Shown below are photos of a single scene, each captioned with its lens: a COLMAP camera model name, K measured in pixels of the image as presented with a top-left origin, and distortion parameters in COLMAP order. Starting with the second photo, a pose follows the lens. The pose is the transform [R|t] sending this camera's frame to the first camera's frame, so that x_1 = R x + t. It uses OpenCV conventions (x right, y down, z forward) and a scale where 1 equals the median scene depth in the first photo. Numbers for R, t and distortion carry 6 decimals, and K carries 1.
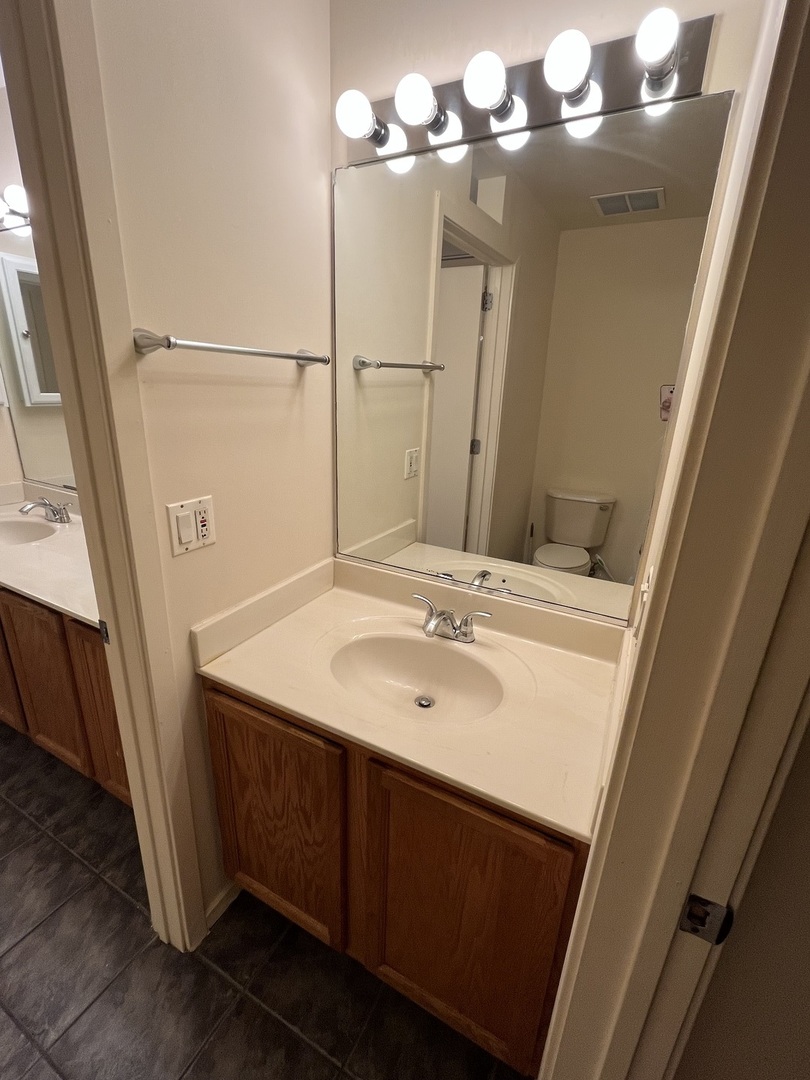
lens RADIAL K [[476.5, 0, 405.4], [0, 476.5, 540.5], [0, 0, 1]] dist [-0.001793, -0.000079]
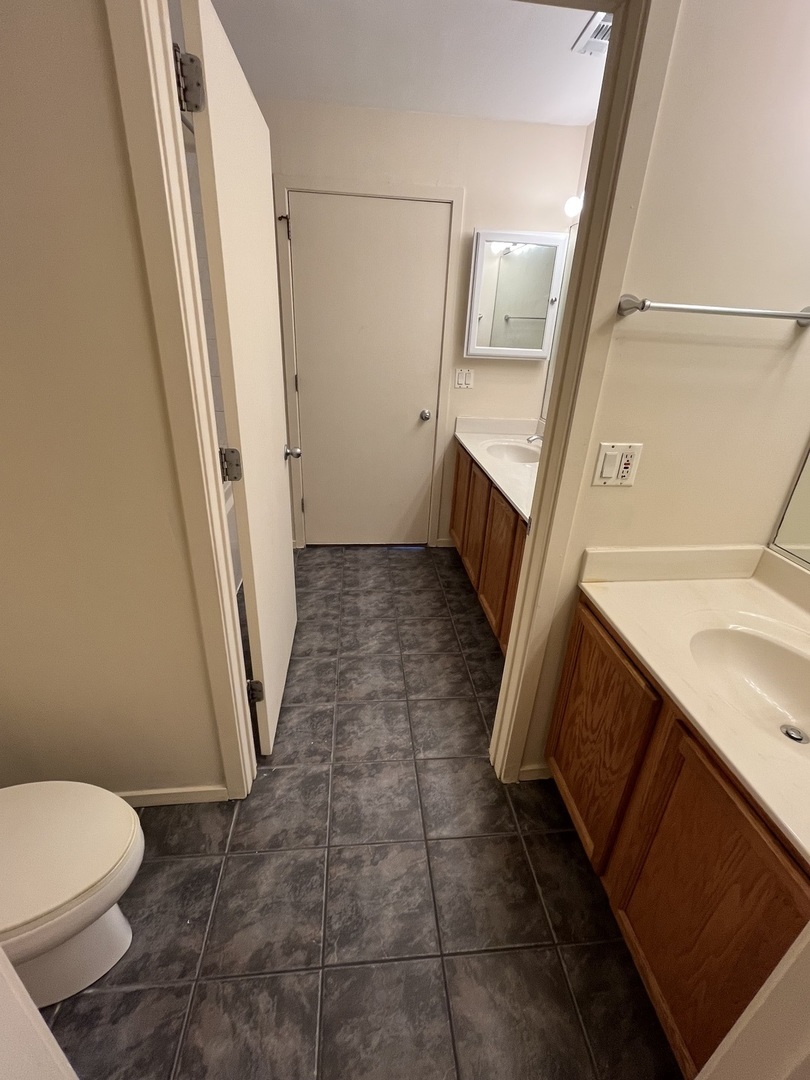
lens RADIAL K [[476.5, 0, 404.7], [0, 476.5, 540.5], [0, 0, 1]] dist [-0.001793, -0.000079]
pose [[0.549936, 0.336193, -0.764555, 0.207326], [-0.284710, 0.936040, 0.206809, 0.043986], [0.785182, 0.103945, 0.610480, -0.101528]]
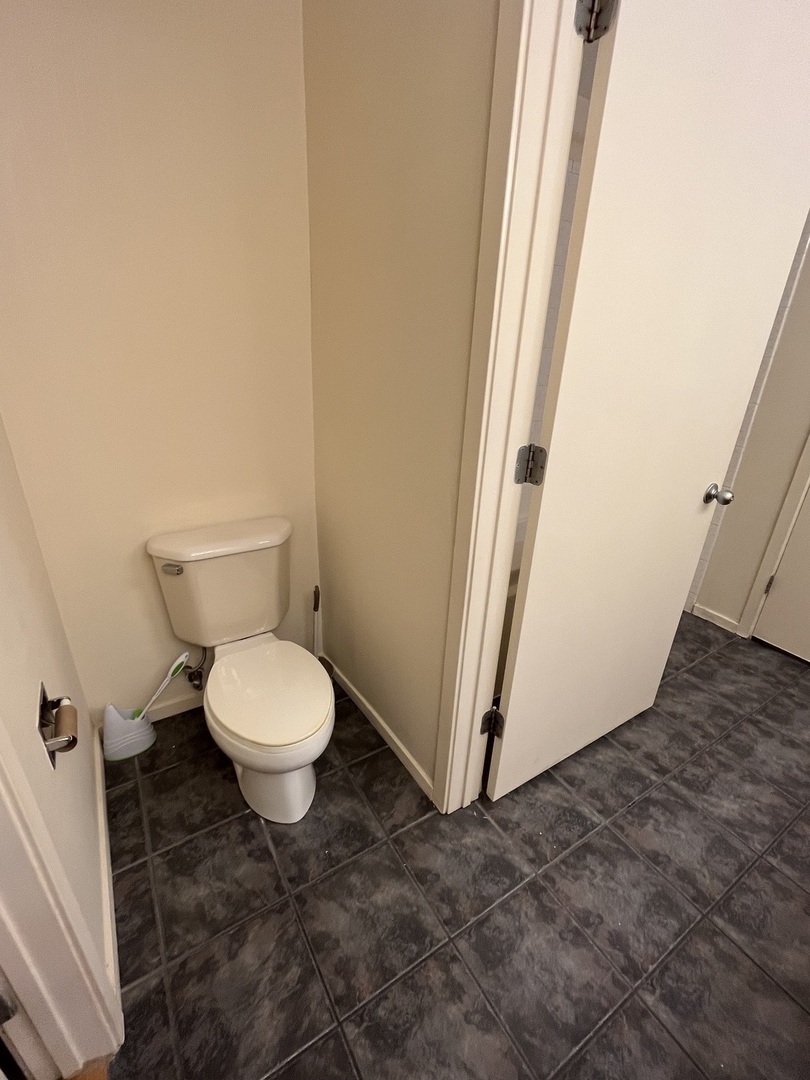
lens RADIAL K [[476.5, 0, 404.5], [0, 476.5, 540.0], [0, 0, 1]] dist [-0.001793, -0.000079]
pose [[-0.498506, 0.292923, -0.815897, 0.030570], [-0.325467, 0.809087, 0.489336, -0.037213], [0.803469, 0.509485, -0.307997, 0.401726]]
